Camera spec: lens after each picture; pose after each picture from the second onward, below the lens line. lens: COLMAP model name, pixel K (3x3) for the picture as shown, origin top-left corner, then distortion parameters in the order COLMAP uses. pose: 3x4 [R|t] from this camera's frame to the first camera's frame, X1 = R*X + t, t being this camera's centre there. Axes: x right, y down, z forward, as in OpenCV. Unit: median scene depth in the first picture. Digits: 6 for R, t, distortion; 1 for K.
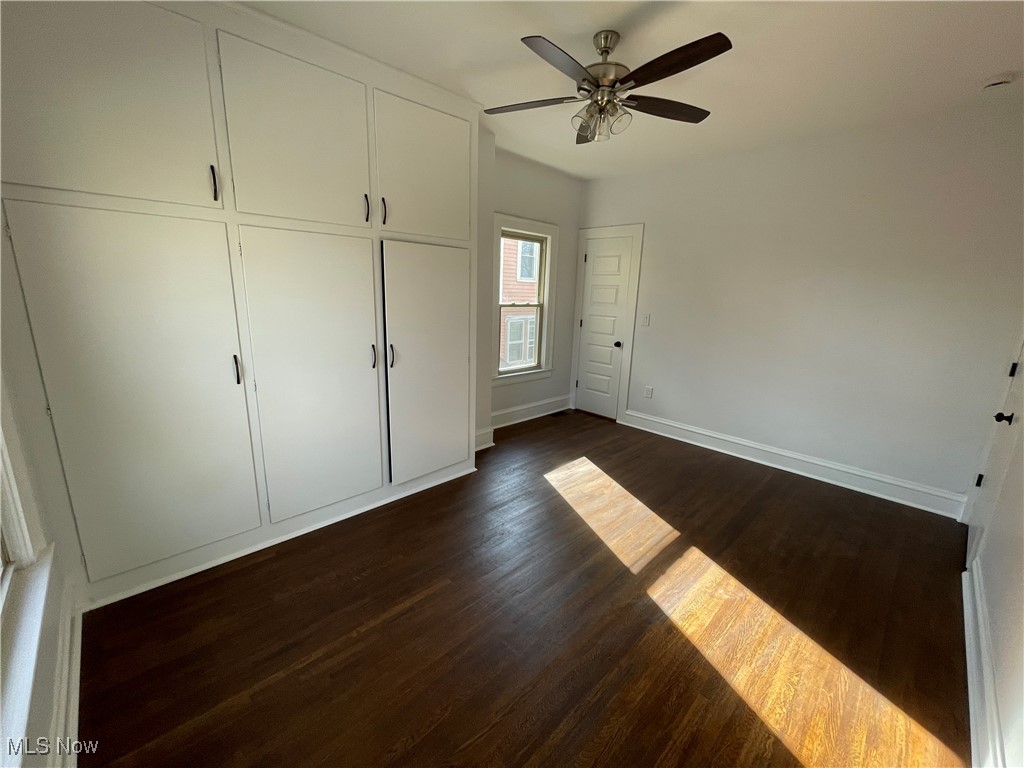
lens RADIAL K [[413.3, 0, 509.8], [0, 413.3, 381.2], [0, 0, 1]] dist [-0.003806, -0.000599]
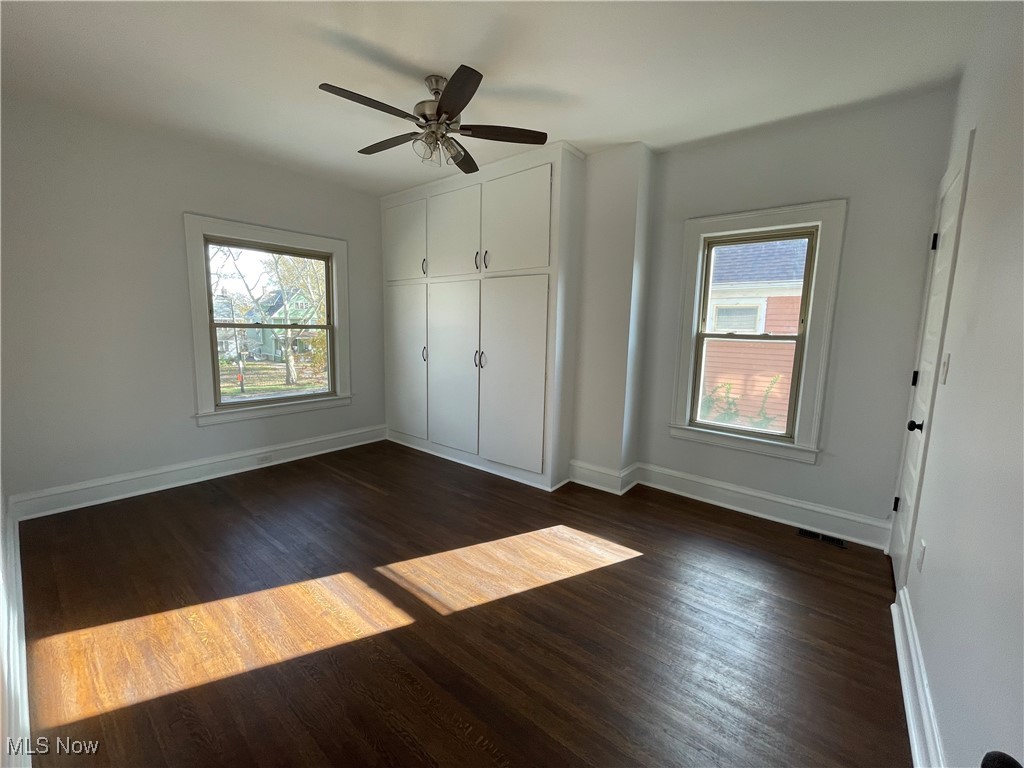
lens RADIAL K [[413.3, 0, 509.8], [0, 413.3, 381.2], [0, 0, 1]] dist [-0.003806, -0.000599]
pose [[0.110586, 0.098240, -0.988999, 1.193457], [-0.238618, 0.968621, 0.069534, -0.118535], [0.964796, 0.228303, 0.130558, 0.995484]]
